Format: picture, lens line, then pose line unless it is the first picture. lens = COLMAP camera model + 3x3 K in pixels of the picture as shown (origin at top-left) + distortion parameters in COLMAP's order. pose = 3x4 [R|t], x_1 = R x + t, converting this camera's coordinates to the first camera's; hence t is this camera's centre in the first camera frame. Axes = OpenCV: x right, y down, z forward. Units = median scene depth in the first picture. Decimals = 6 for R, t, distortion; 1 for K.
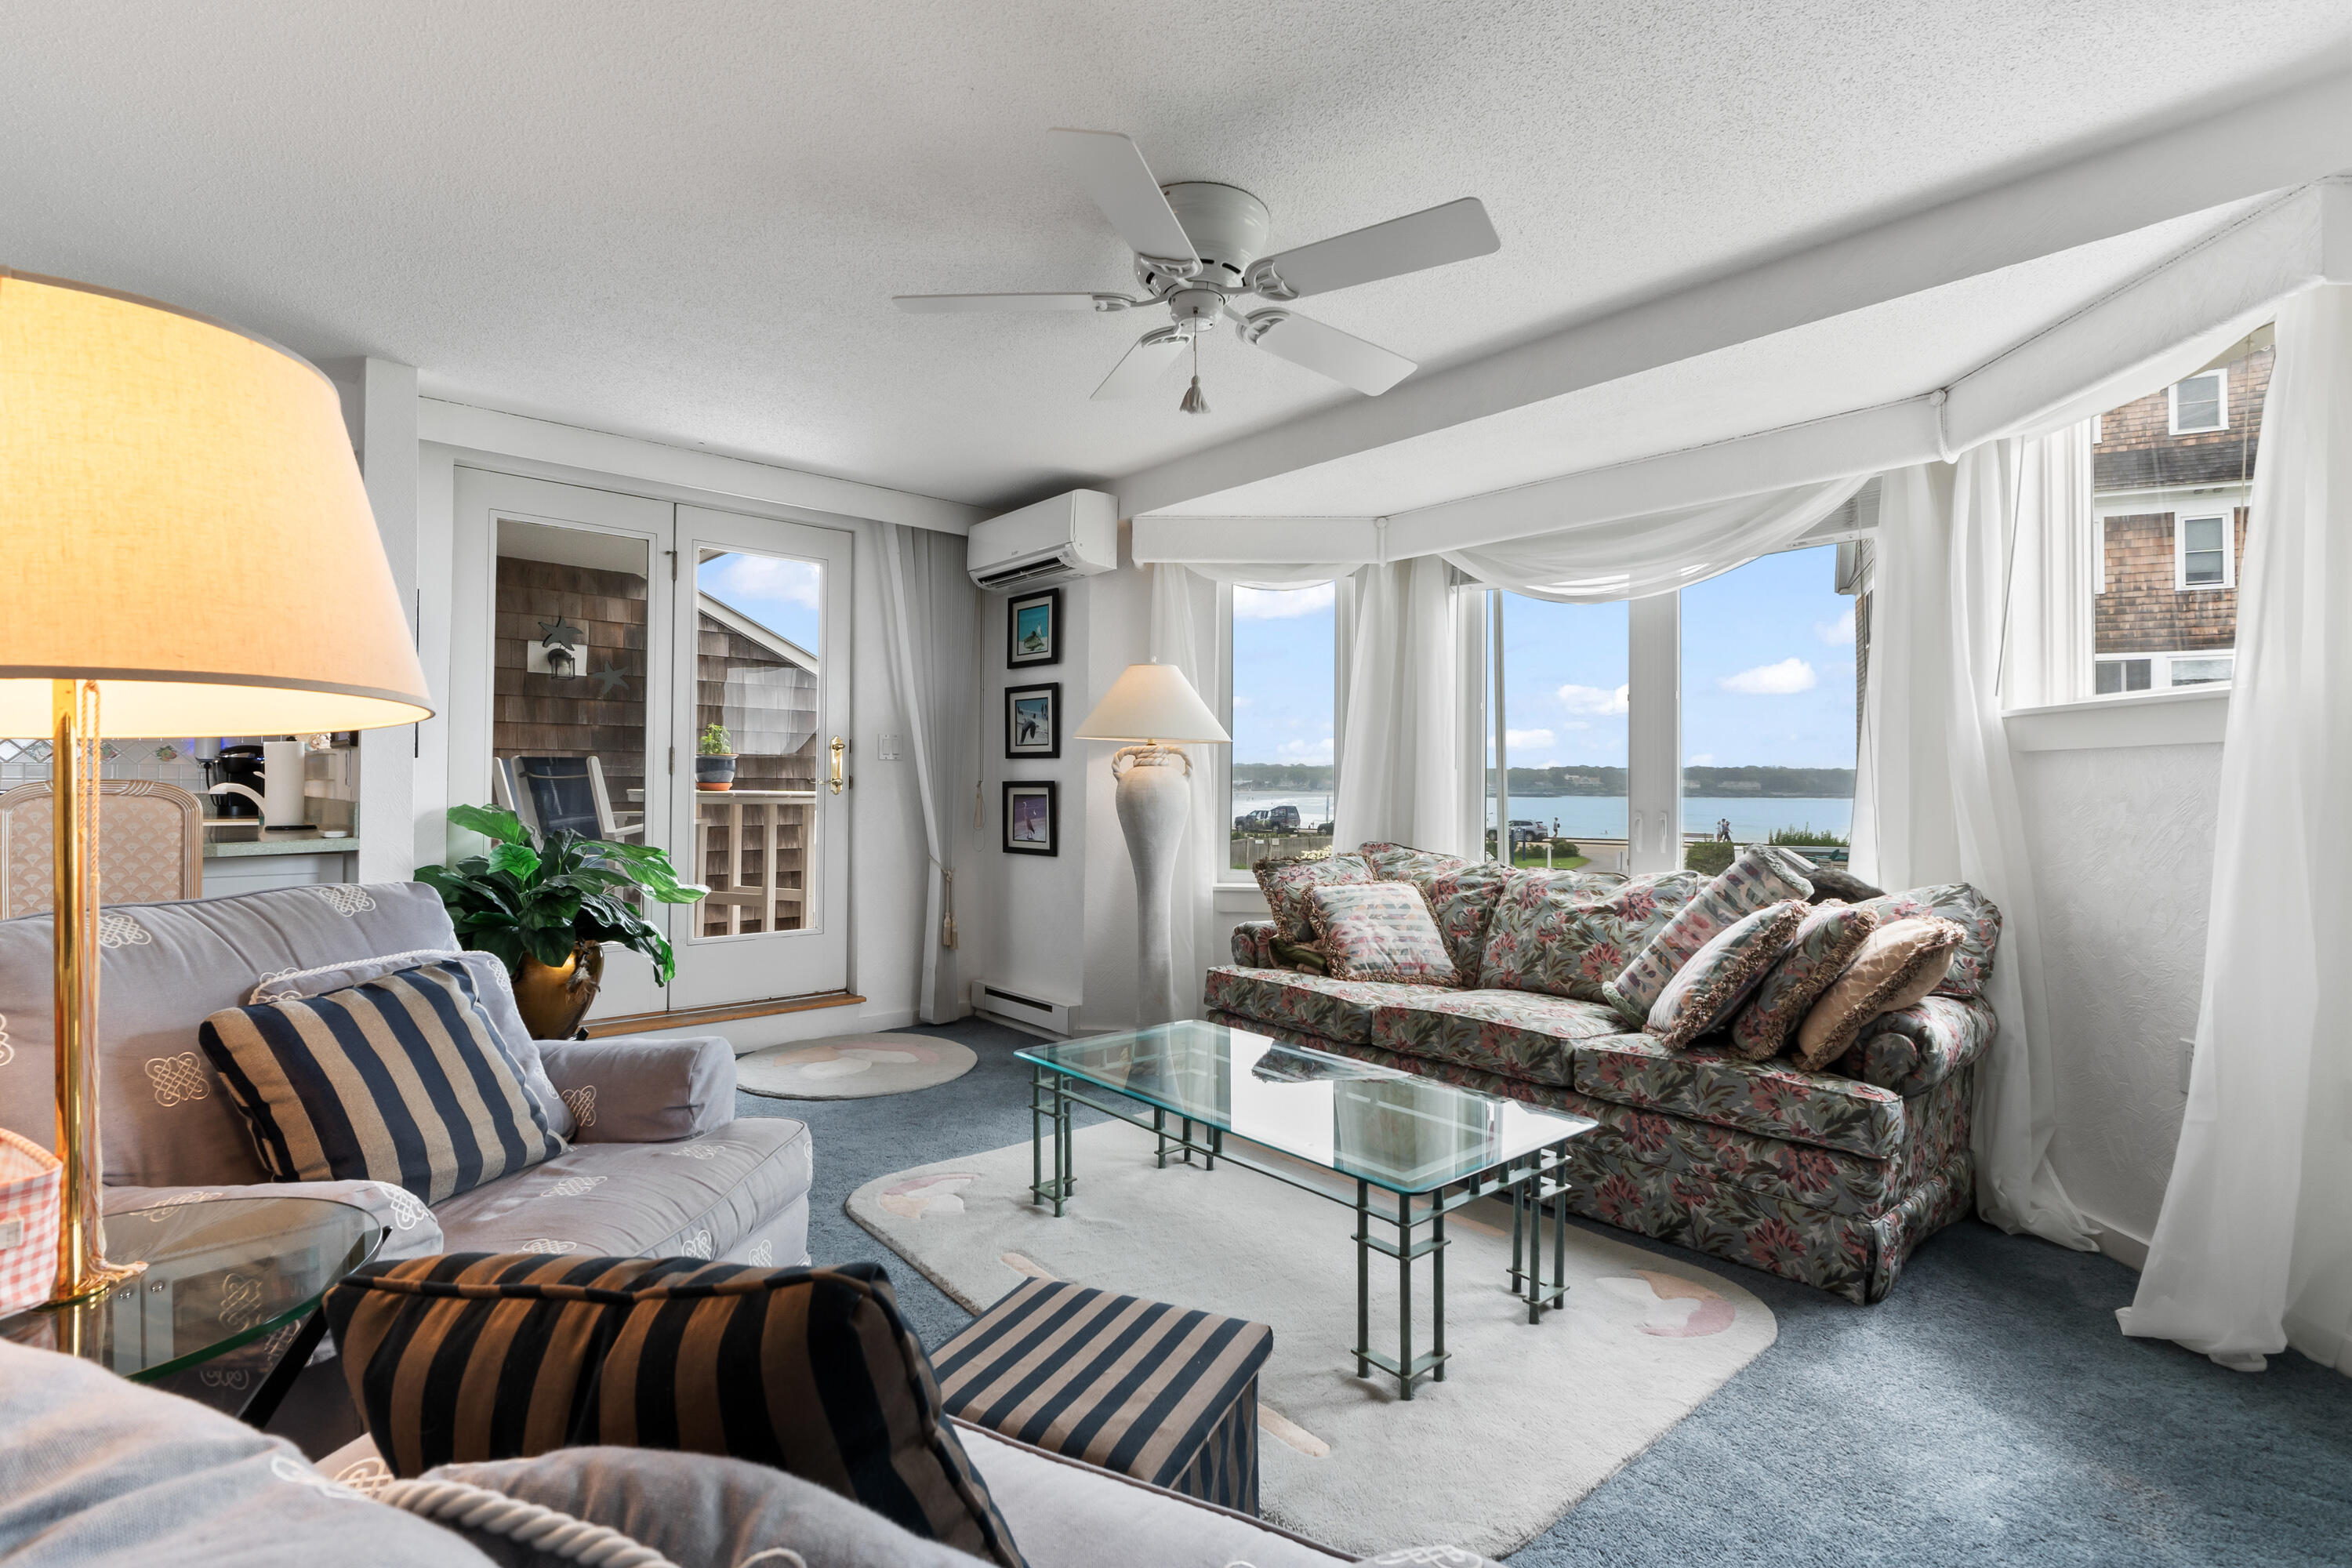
lens RADIAL K [[1082.9, 0, 1175.8], [0, 1082.9, 764.5], [0, 0, 1]] dist [-0.002604, -0.000652]
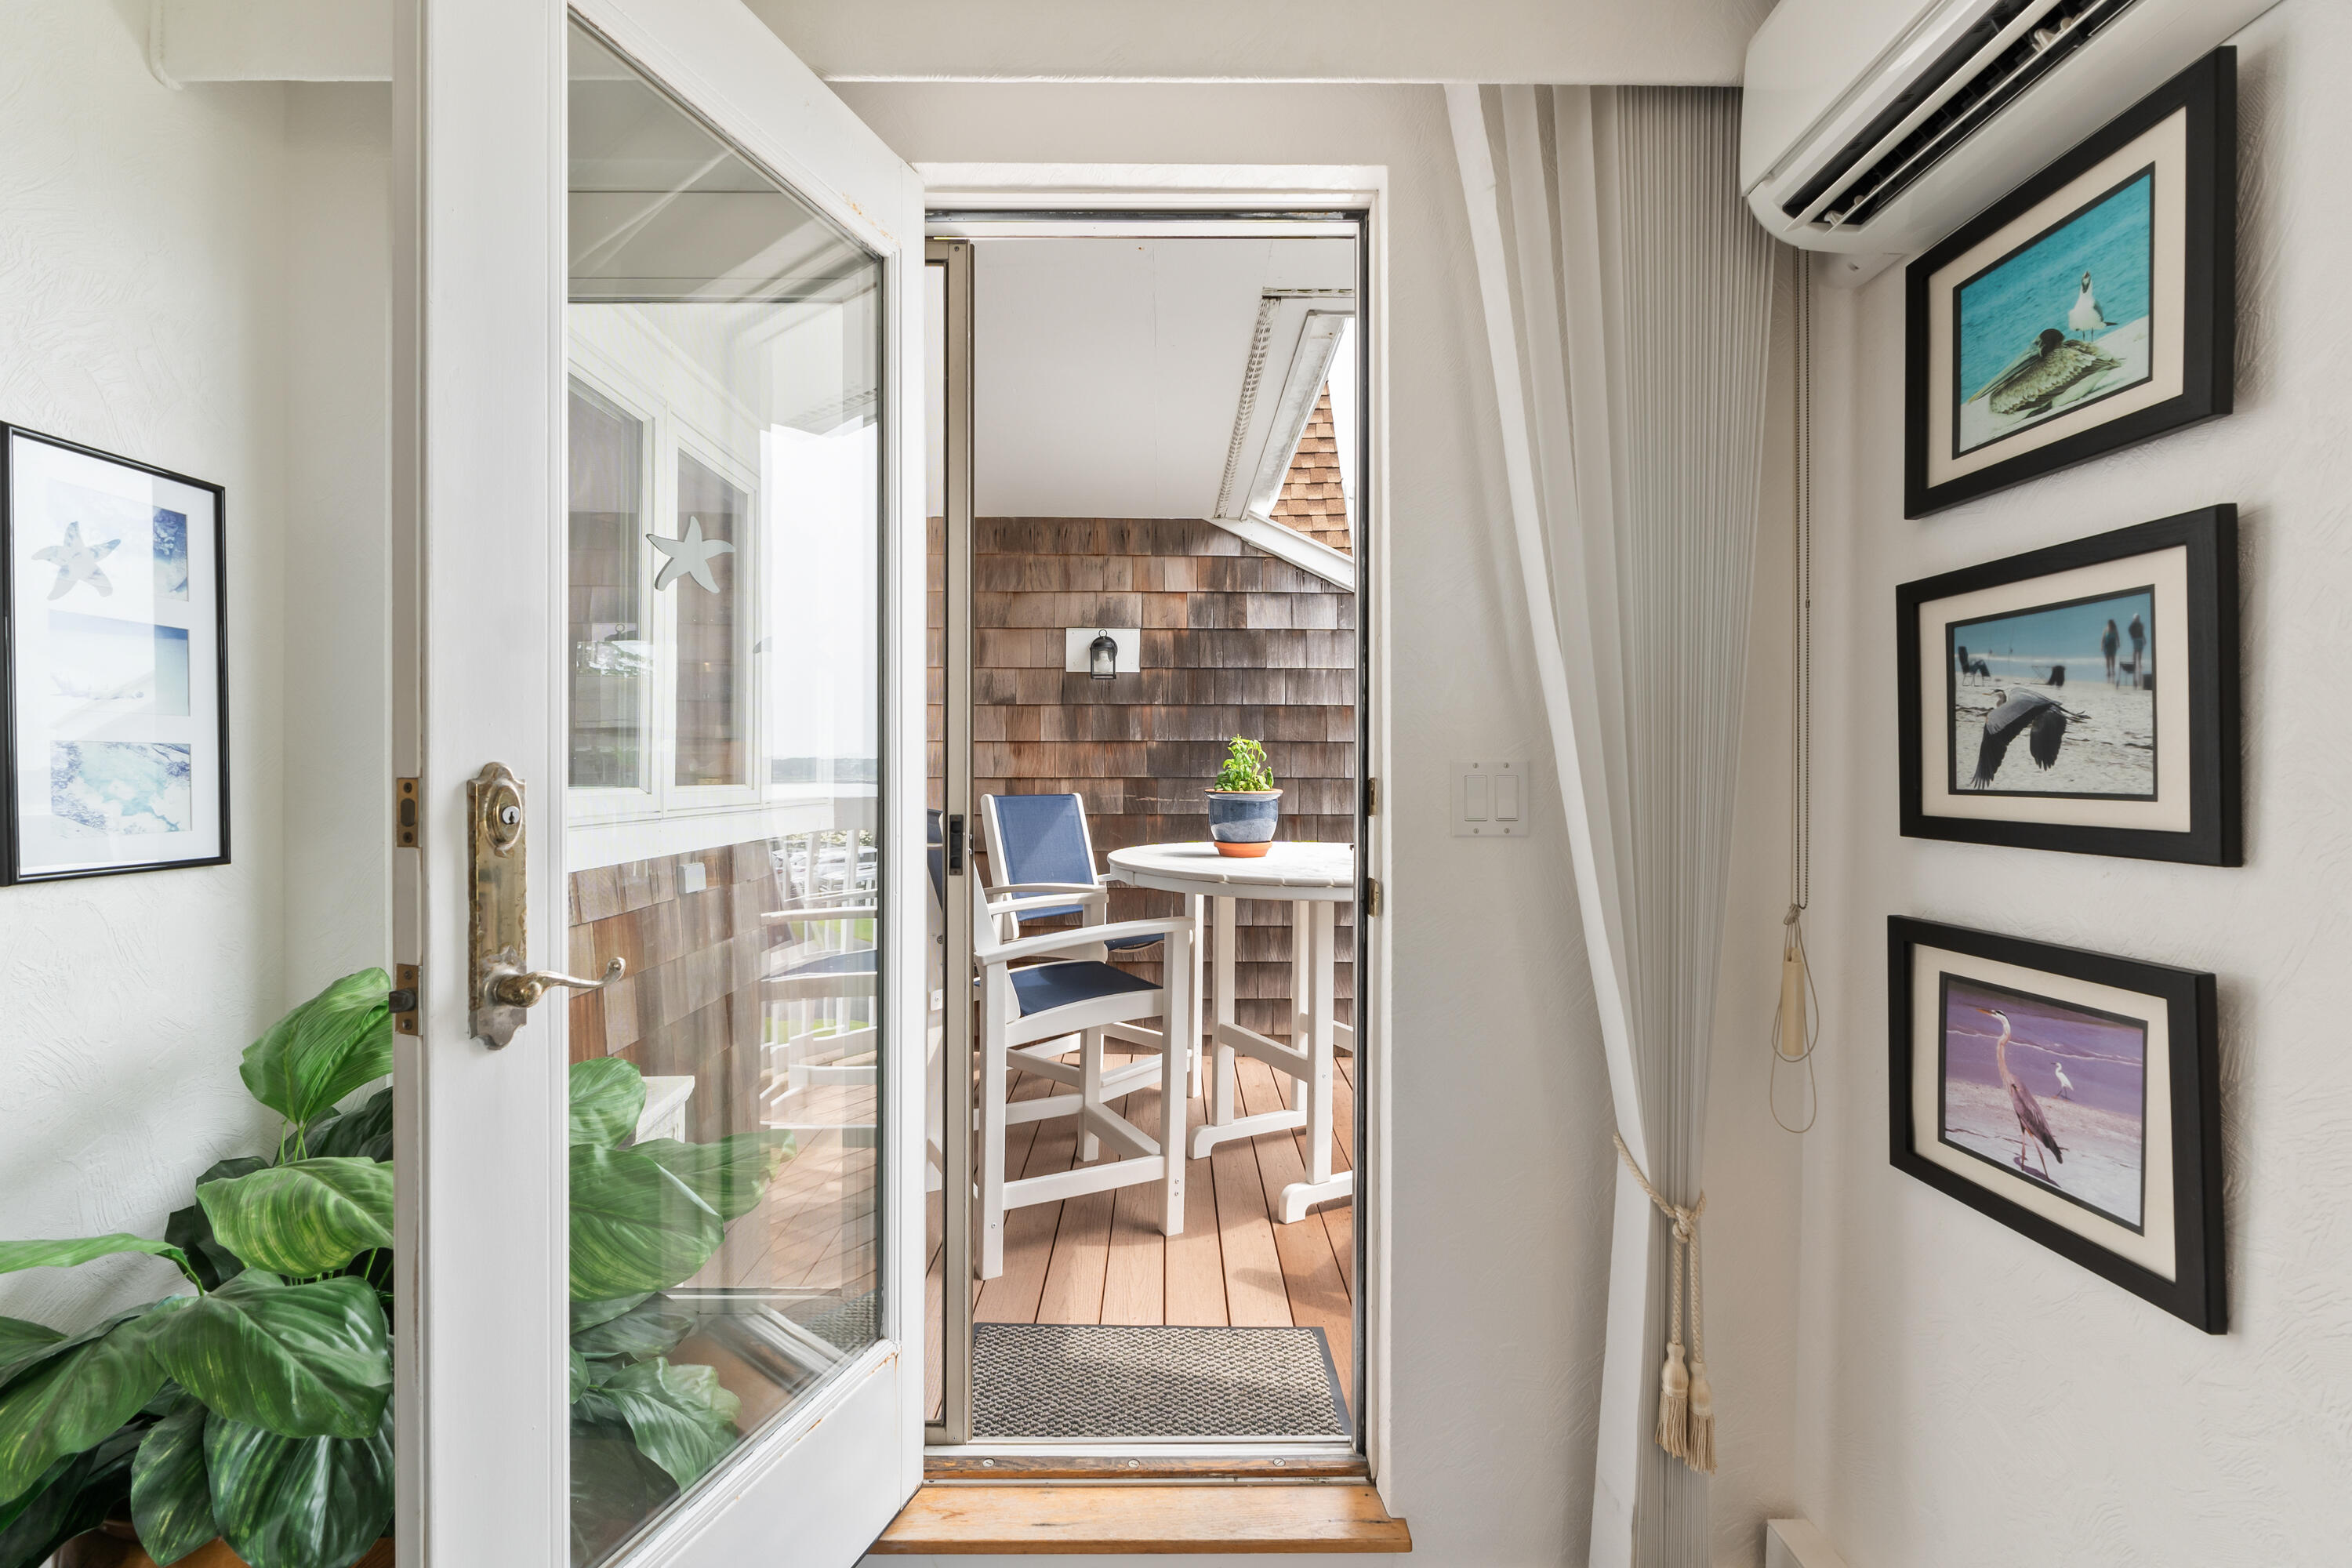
lens RADIAL K [[993.9, 0, 1175.5], [0, 993.9, 778.9], [0, 0, 1]] dist [-0.010478, 0.000070]
pose [[0.751603, -0.003328, -0.659607, -0.148686], [0.016594, 0.999766, 0.013864, -0.031271], [0.659407, -0.021366, 0.751483, 0.783788]]
